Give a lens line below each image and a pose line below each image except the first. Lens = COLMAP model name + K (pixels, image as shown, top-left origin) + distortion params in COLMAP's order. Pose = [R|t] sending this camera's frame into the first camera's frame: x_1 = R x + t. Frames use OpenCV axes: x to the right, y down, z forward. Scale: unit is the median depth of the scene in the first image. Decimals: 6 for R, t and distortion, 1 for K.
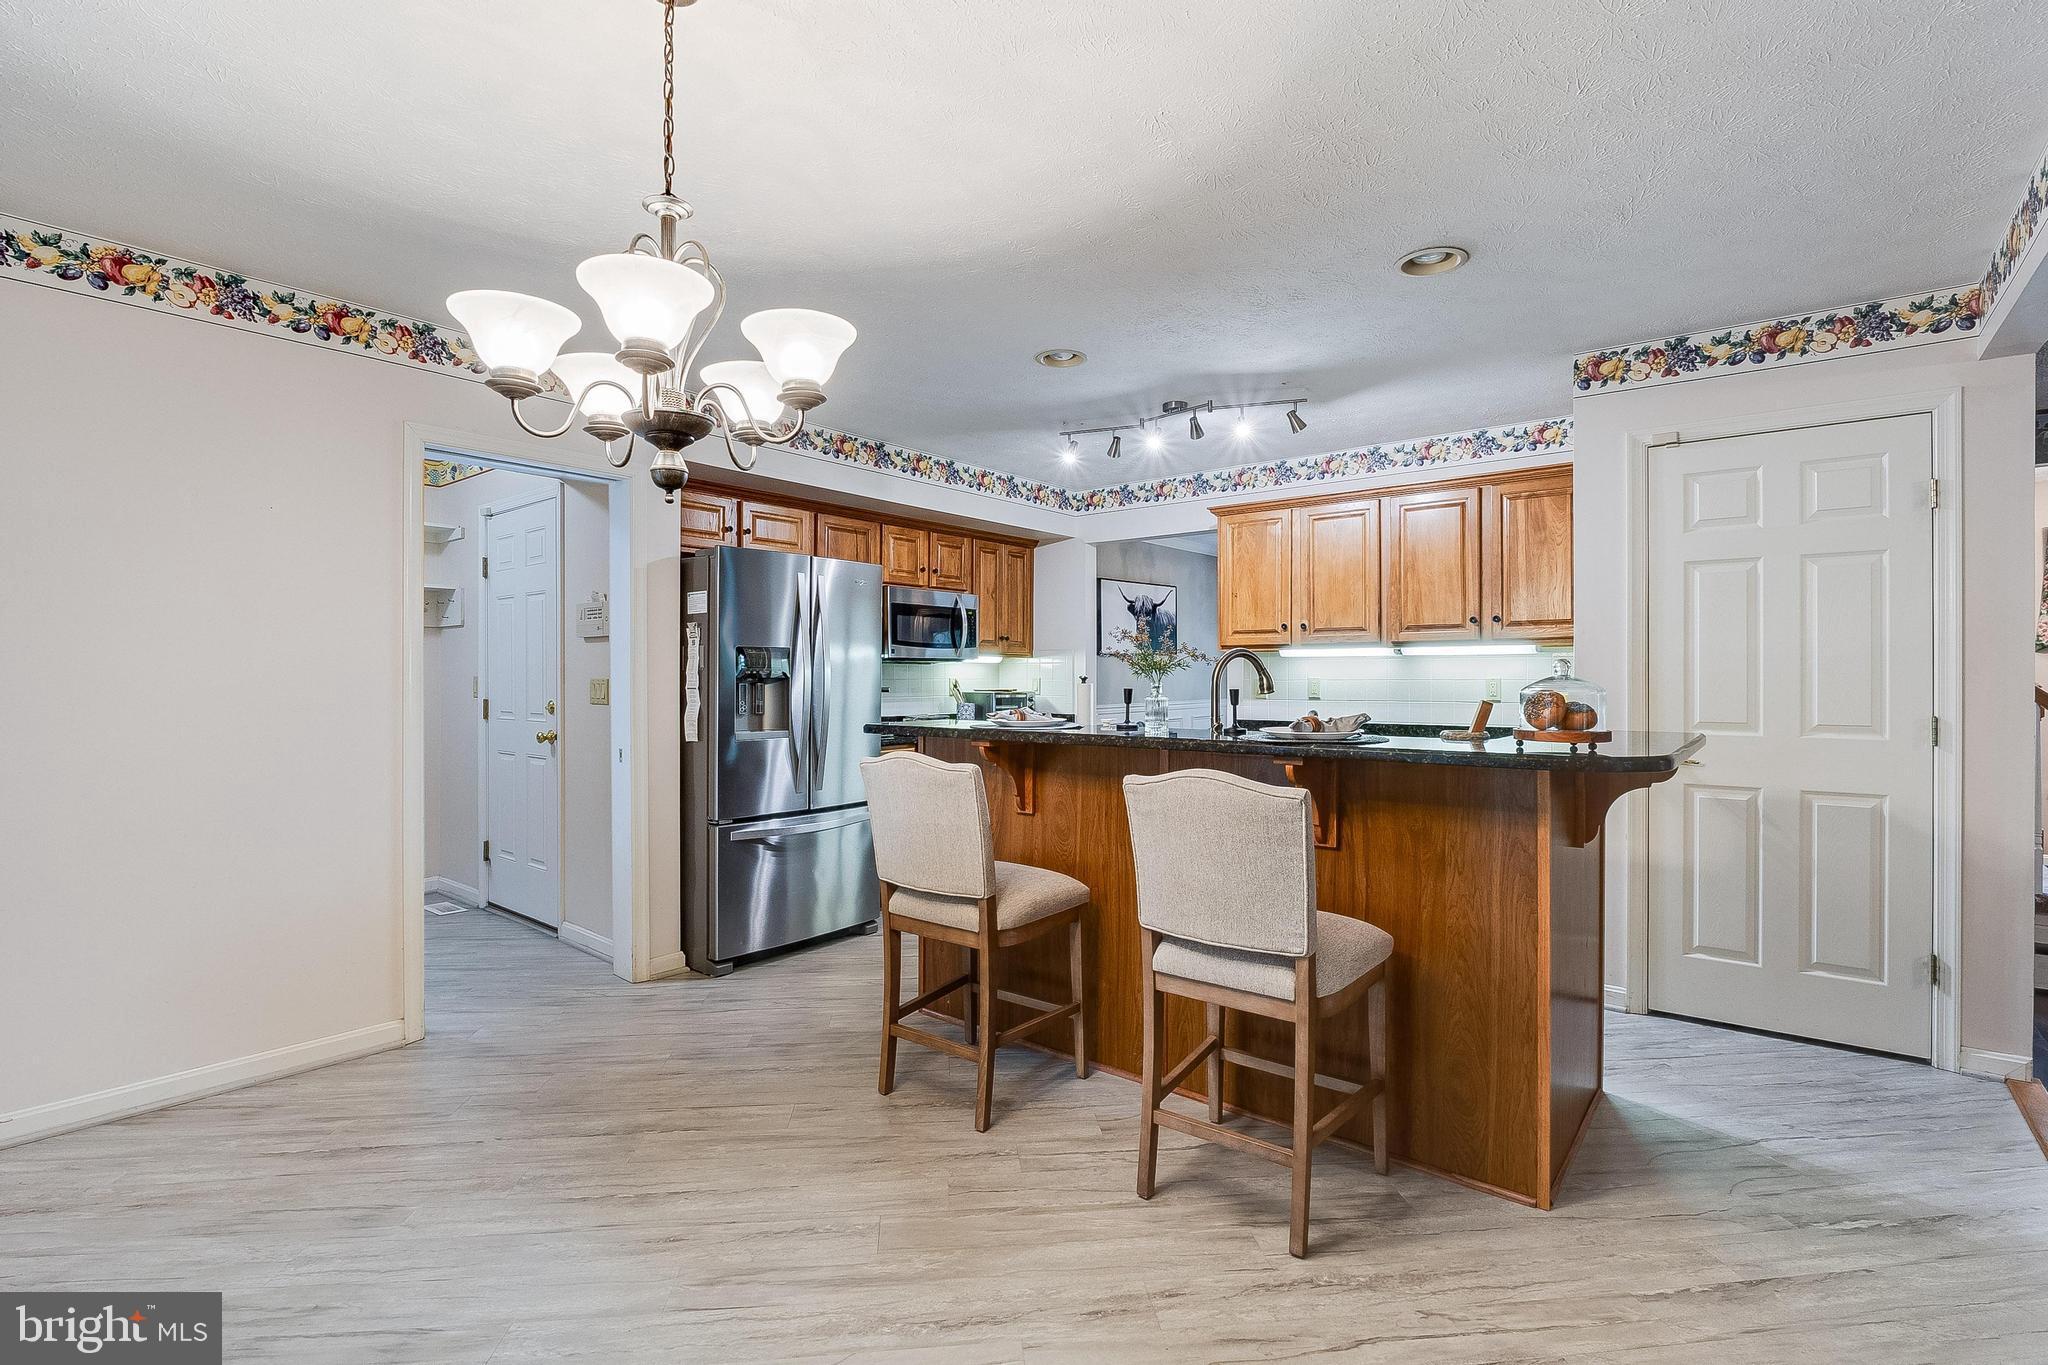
lens RADIAL K [[940.2, 0, 1034.6], [0, 940.2, 680.4], [0, 0, 1]] dist [-0.025038, 0.001385]
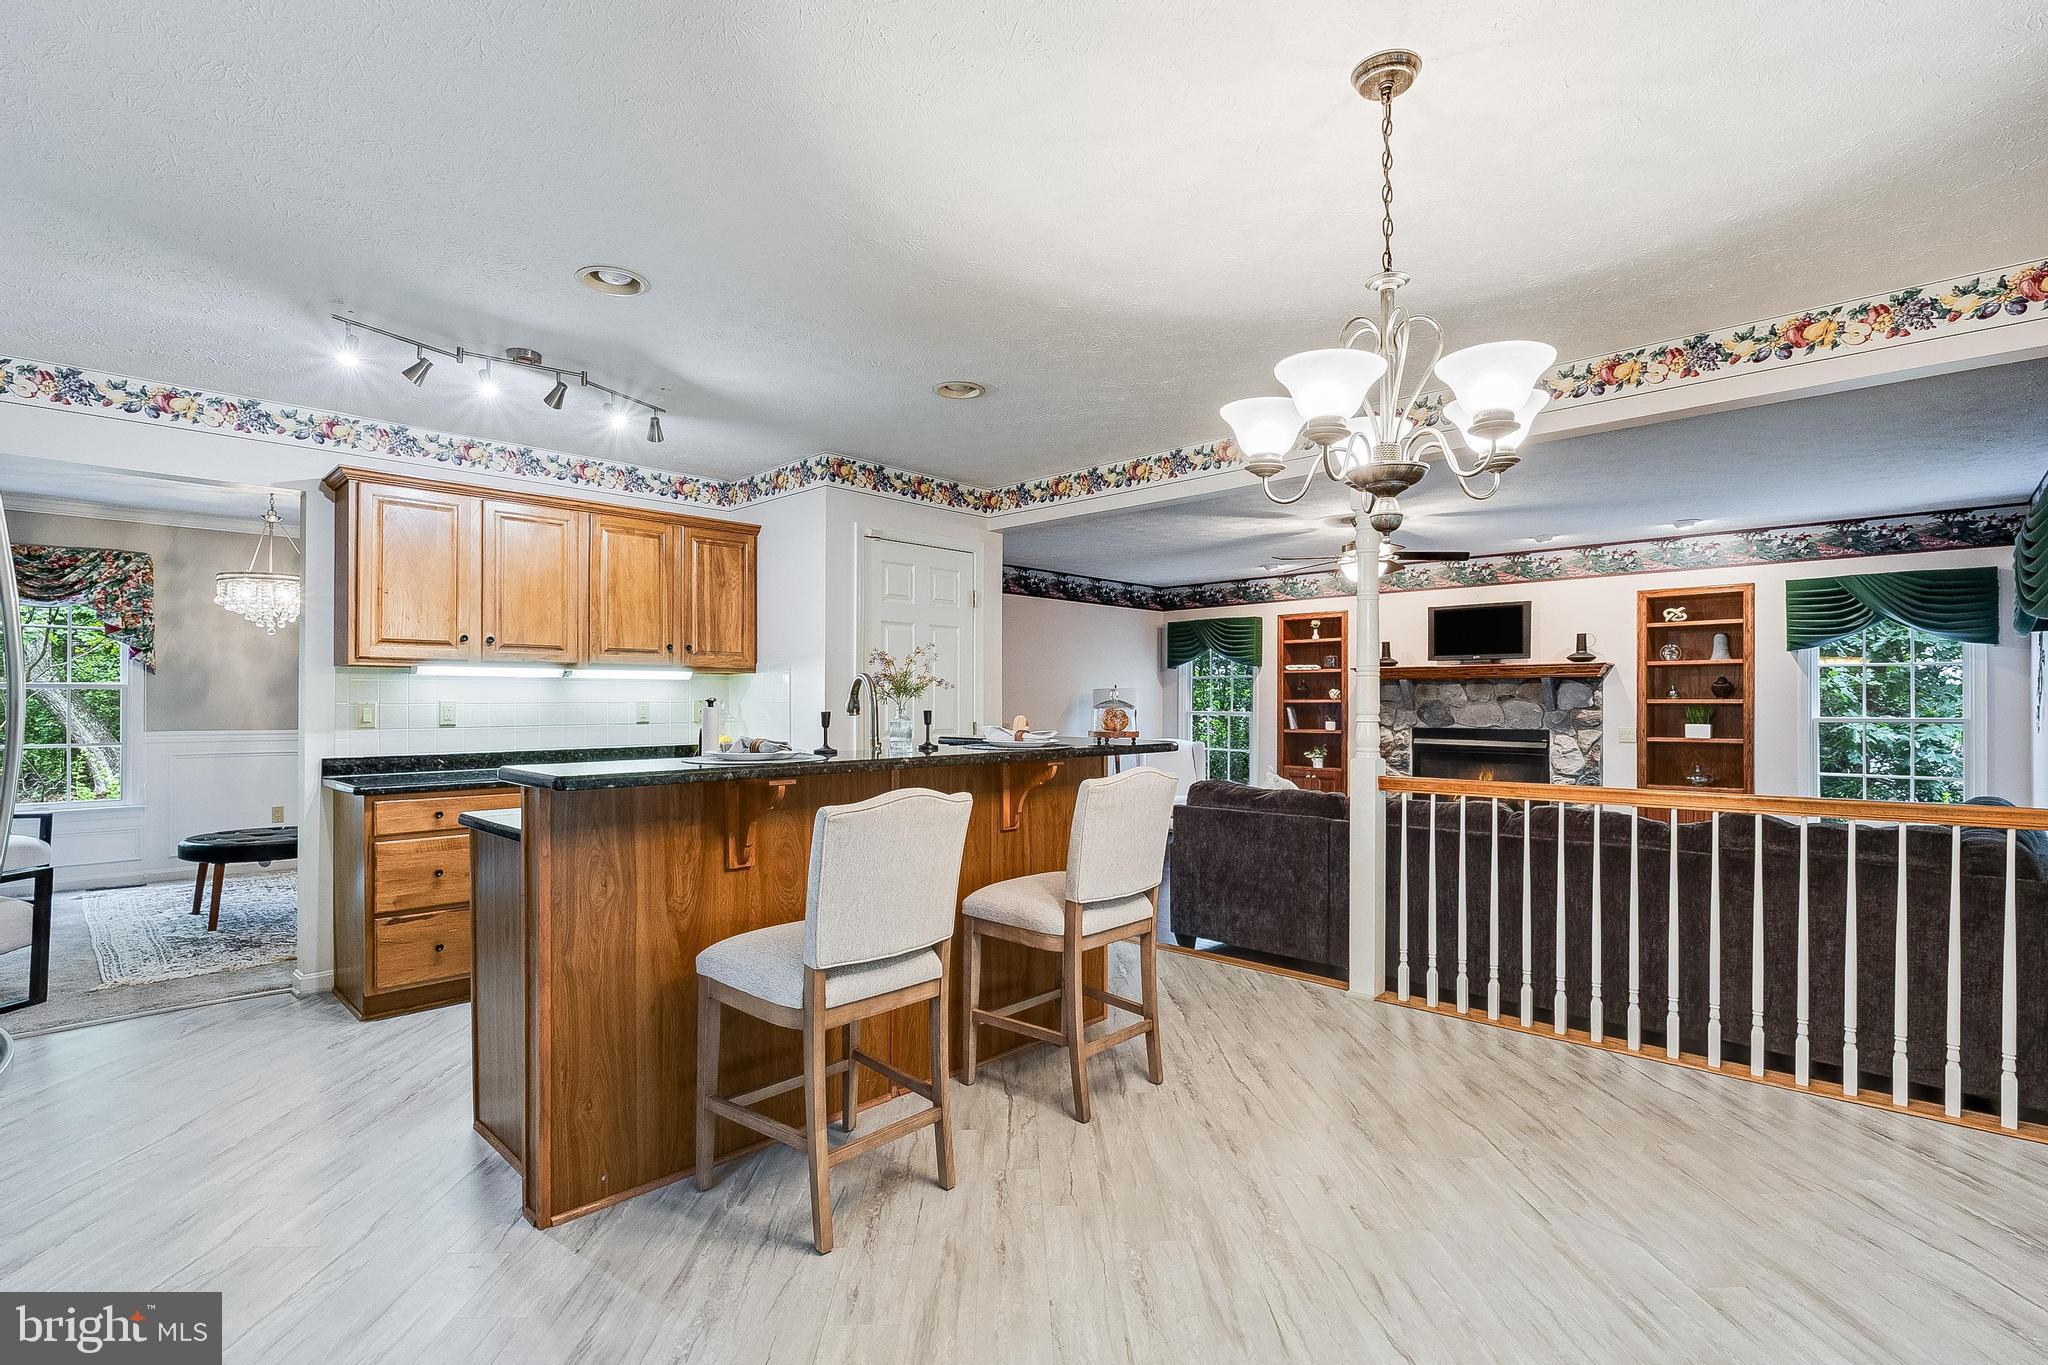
lens RADIAL K [[940.2, 0, 1038.1], [0, 940.2, 695.4], [0, 0, 1]] dist [-0.025038, 0.001385]
pose [[0.077069, 0.005298, 0.997012, -0.707167], [0.004061, 0.999976, -0.005628, -0.001371], [-0.997017, 0.004483, 0.077046, 0.607413]]
